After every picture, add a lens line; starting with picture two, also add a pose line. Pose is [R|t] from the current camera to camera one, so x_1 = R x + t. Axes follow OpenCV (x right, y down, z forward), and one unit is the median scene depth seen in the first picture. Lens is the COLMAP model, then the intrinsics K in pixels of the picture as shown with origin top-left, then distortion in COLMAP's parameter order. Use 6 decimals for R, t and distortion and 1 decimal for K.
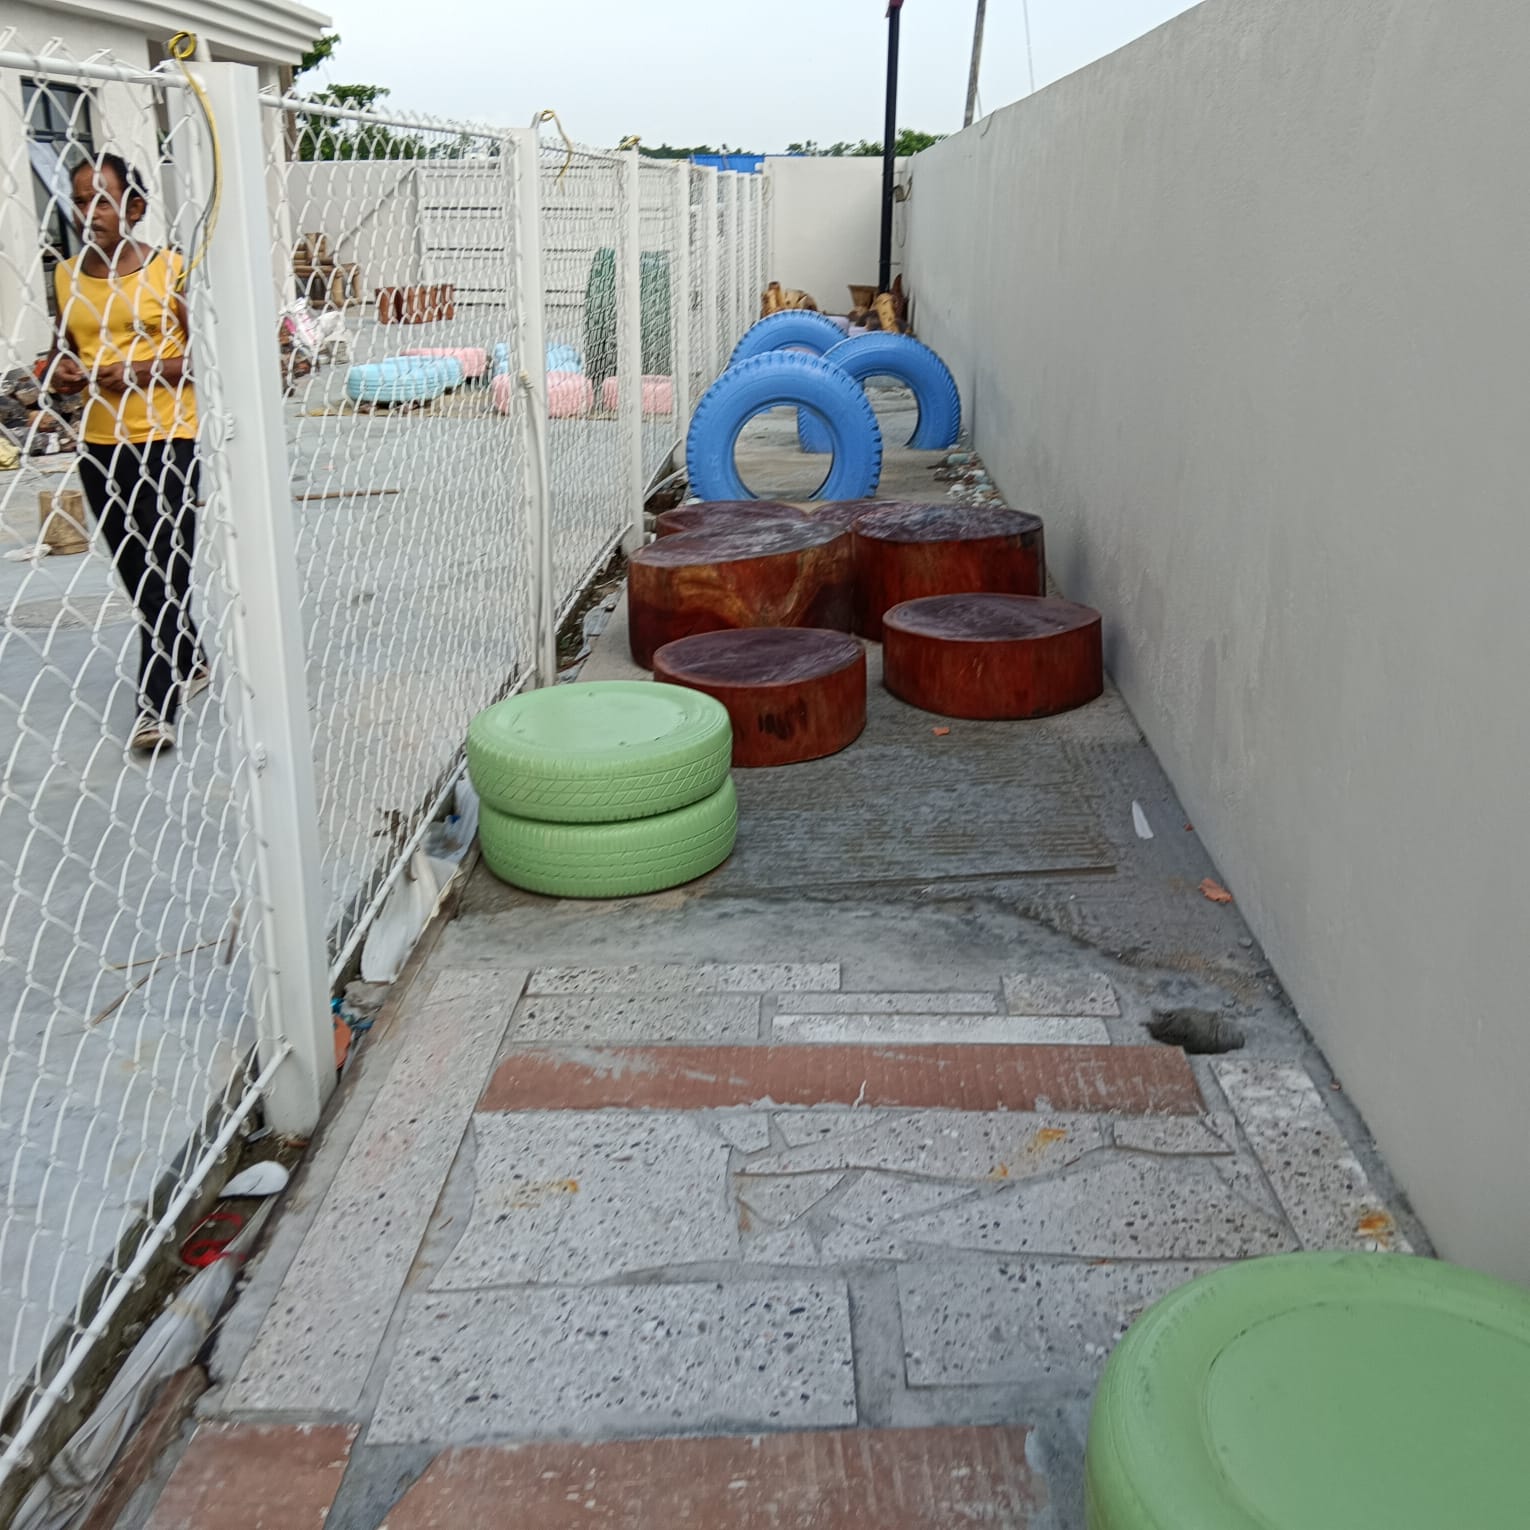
lens RADIAL K [[1265.7, 0, 736.4], [0, 1265.7, 765.0], [0, 0, 1]] dist [0.056752, -0.075298]
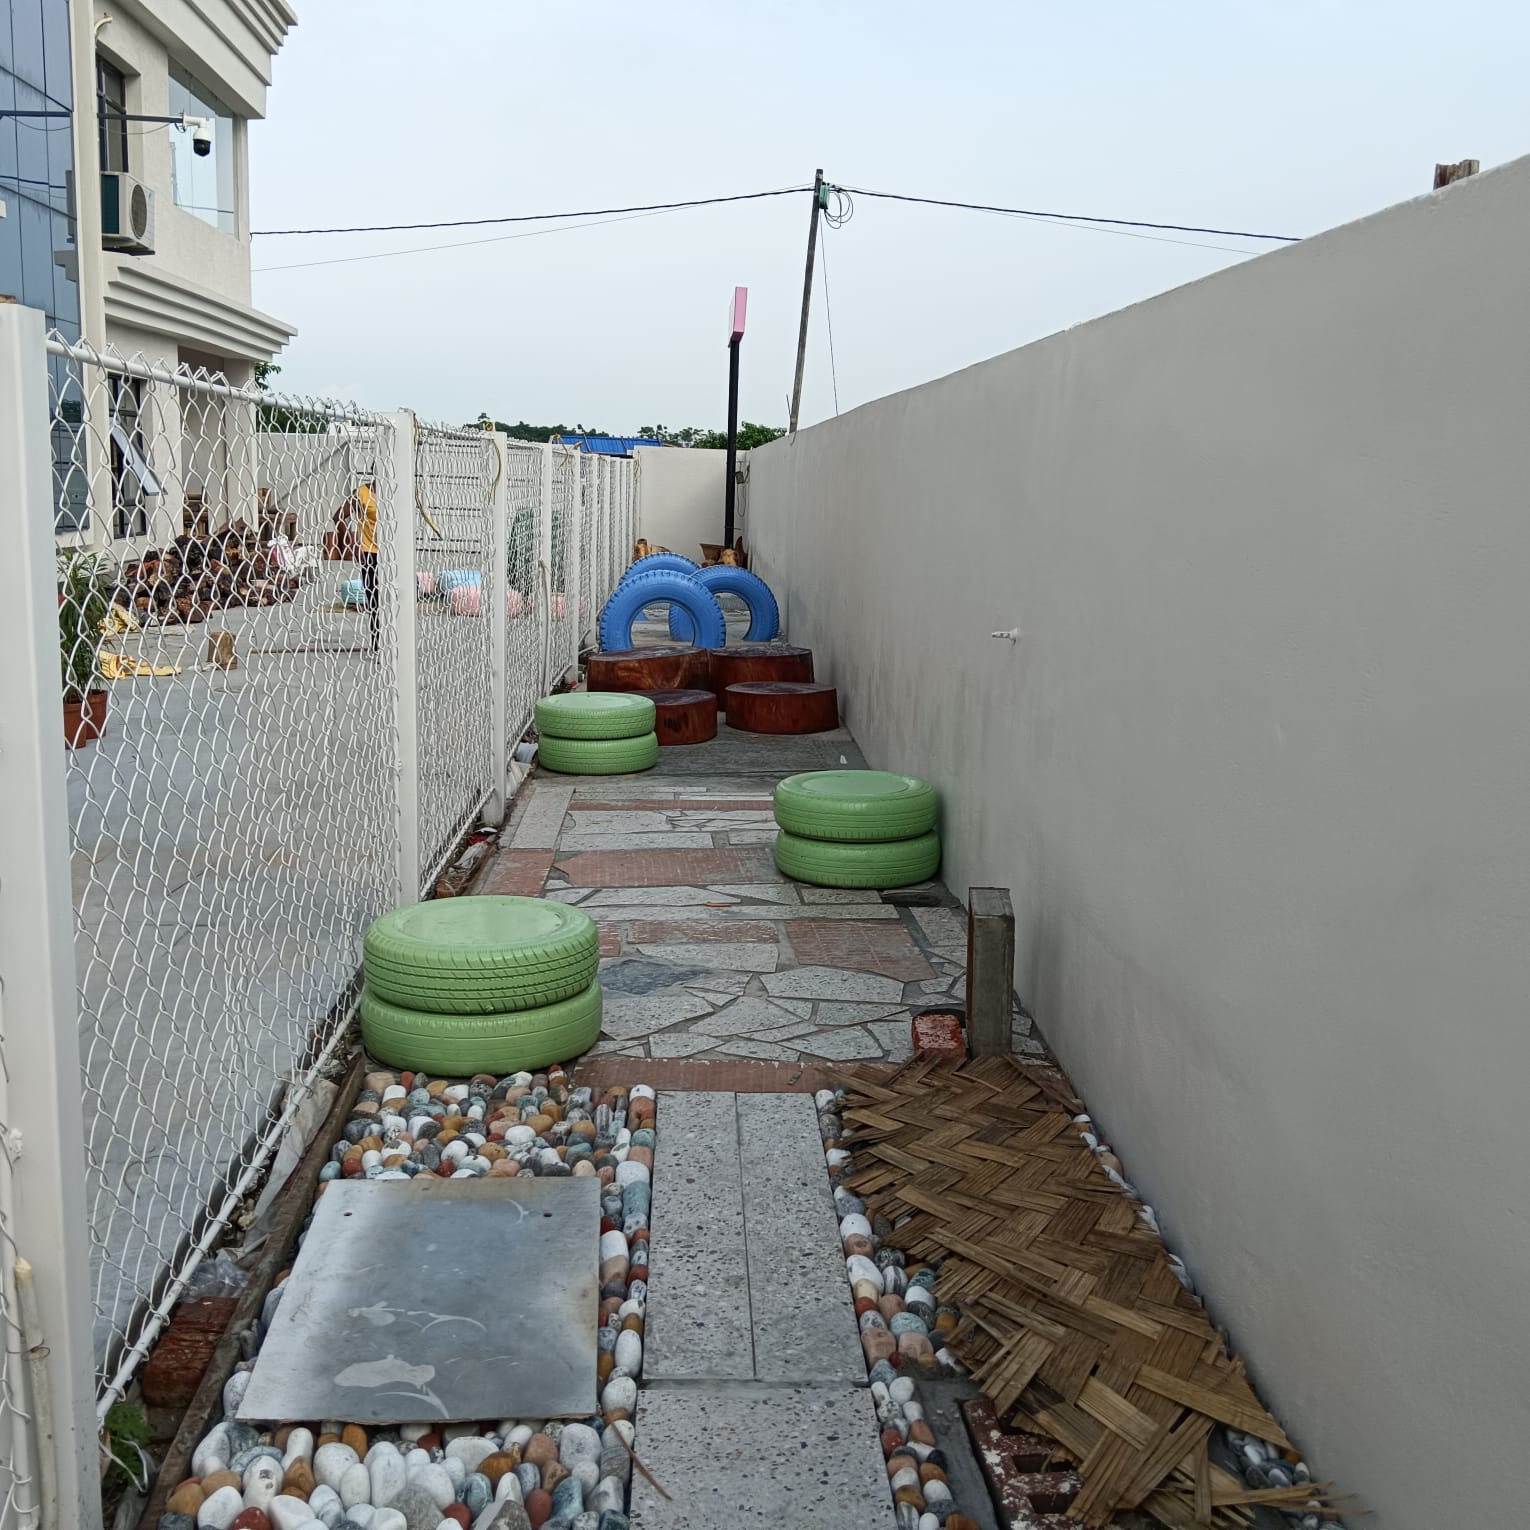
lens RADIAL K [[1597.2, 0, 765.0], [0, 1597.2, 765.0], [0, 0, 1]] dist [0.121134, -0.217040]
pose [[0.991527, 0.015781, 0.128938, -0.062401], [0.014882, 0.972257, -0.233441, 0.260648], [-0.129045, 0.233382, 0.963784, -0.607447]]
